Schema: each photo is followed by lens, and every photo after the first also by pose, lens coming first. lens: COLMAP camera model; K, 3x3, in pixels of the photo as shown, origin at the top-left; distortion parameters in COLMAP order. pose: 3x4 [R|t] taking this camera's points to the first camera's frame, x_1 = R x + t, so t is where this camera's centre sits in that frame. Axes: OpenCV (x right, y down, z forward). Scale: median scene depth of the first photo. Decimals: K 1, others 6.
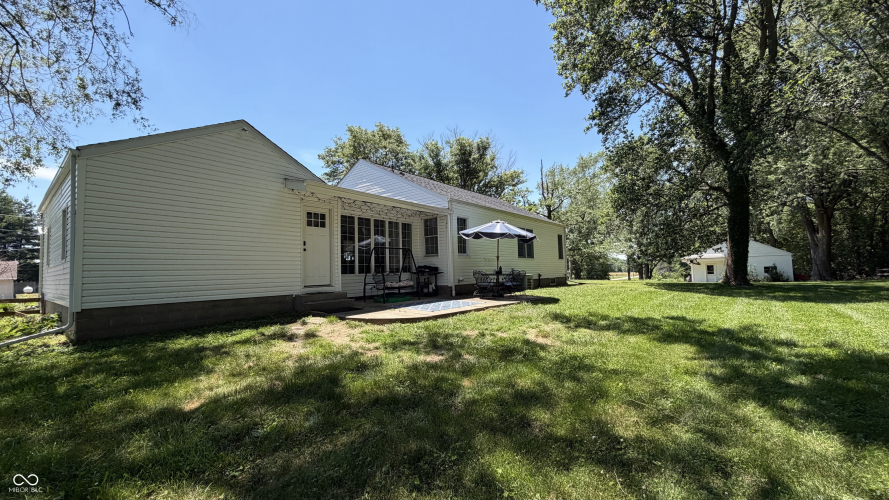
lens RADIAL K [[349.7, 0, 444.5], [0, 349.7, 250.0], [0, 0, 1]] dist [-0.018211, -0.000029]
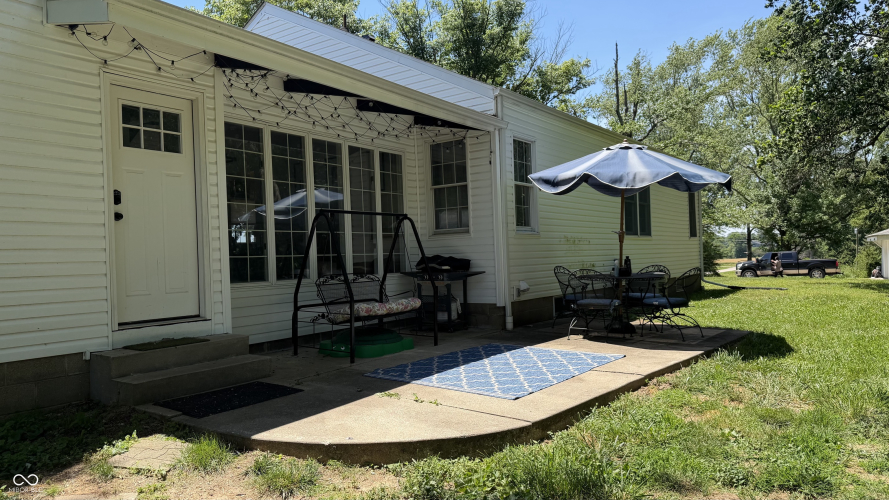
lens RADIAL K [[616.9, 0, 444.5], [0, 616.9, 250.0], [0, 0, 1]] dist [0.110520, -0.168009]
pose [[0.998584, -0.006701, 0.052783, -0.086658], [0.004219, 0.998886, 0.046994, 0.003513], [-0.053039, -0.046705, 0.997500, 0.276375]]
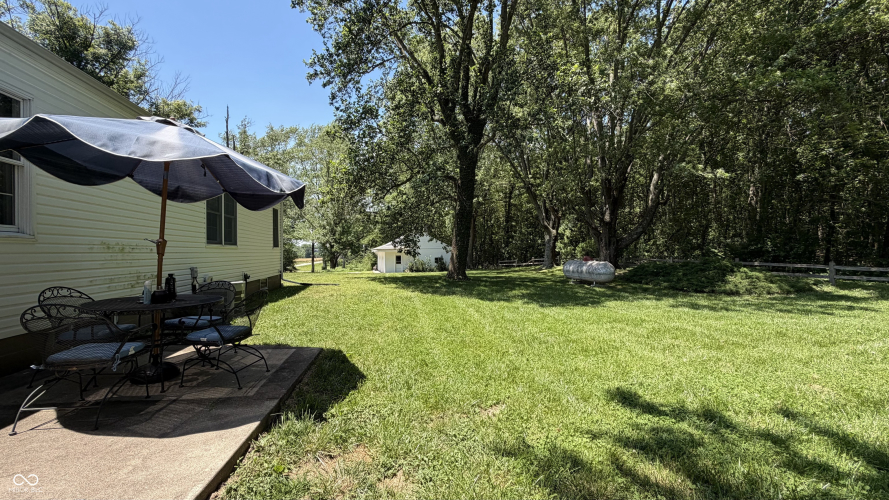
lens RADIAL K [[352.5, 0, 444.5], [0, 352.5, 250.0], [0, 0, 1]] dist [0.000254, -0.000001]
pose [[0.649797, 0.025348, 0.759685, 0.077603], [-0.056134, 0.998315, 0.014704, 0.007055], [-0.758032, -0.052199, 0.650125, 0.592344]]
